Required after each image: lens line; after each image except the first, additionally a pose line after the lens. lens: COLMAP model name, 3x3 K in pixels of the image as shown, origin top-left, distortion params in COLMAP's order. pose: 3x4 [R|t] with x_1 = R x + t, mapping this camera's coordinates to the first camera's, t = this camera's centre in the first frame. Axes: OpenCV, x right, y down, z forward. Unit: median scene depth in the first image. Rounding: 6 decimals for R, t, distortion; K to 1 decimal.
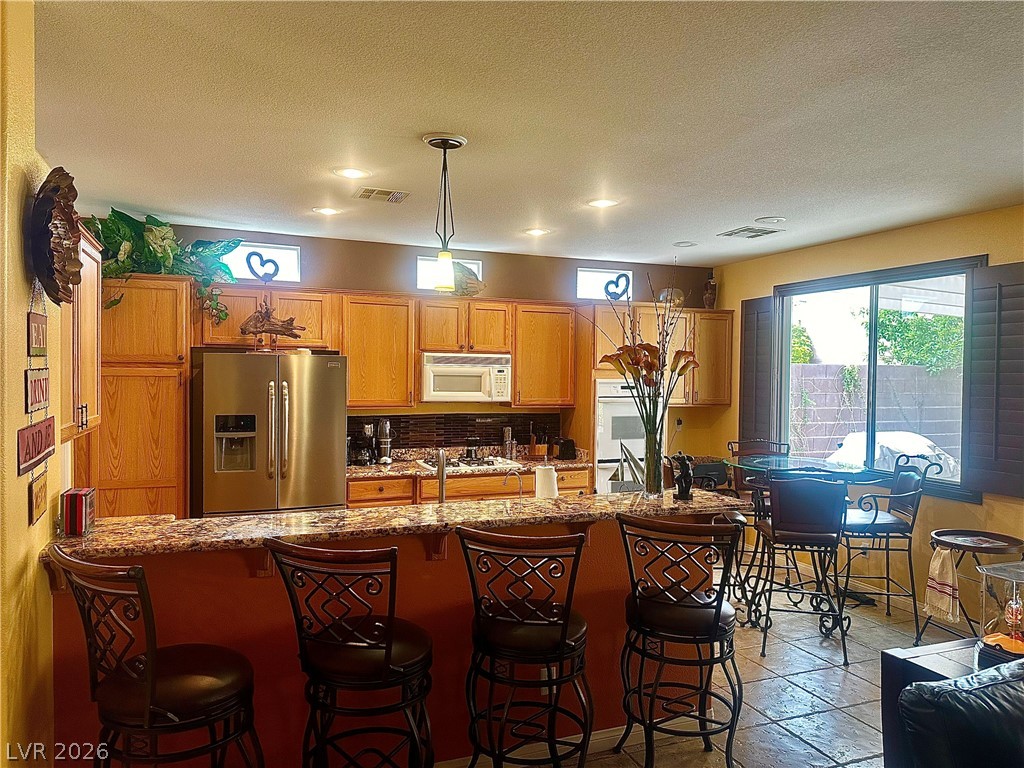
lens RADIAL K [[721.5, 0, 515.6], [0, 721.5, 384.1], [0, 0, 1]] dist [0.050644, -0.064187]
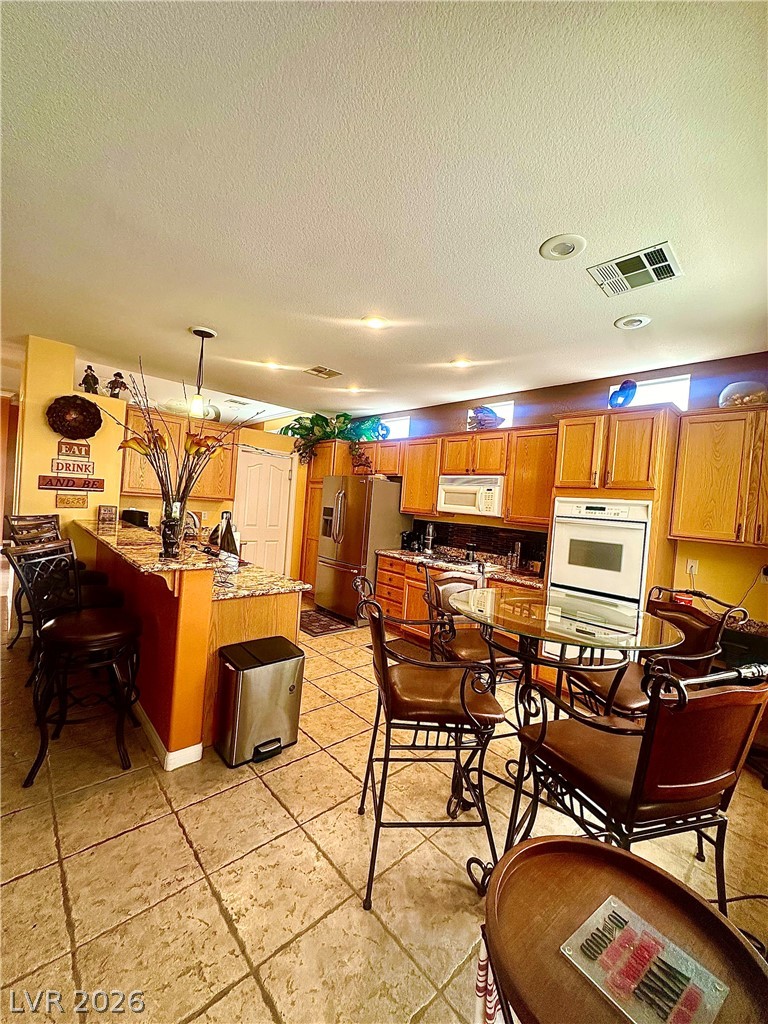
lens RADIAL K [[407.4, 0, 383.4], [0, 407.4, 508.1], [0, 0, 1]] dist [-0.006932, 0.000419]
pose [[0.342966, 0.026048, -0.938987, 0.550504], [-0.082547, 0.996584, -0.002504, 0.028032], [0.935714, 0.078369, 0.343945, 0.619683]]
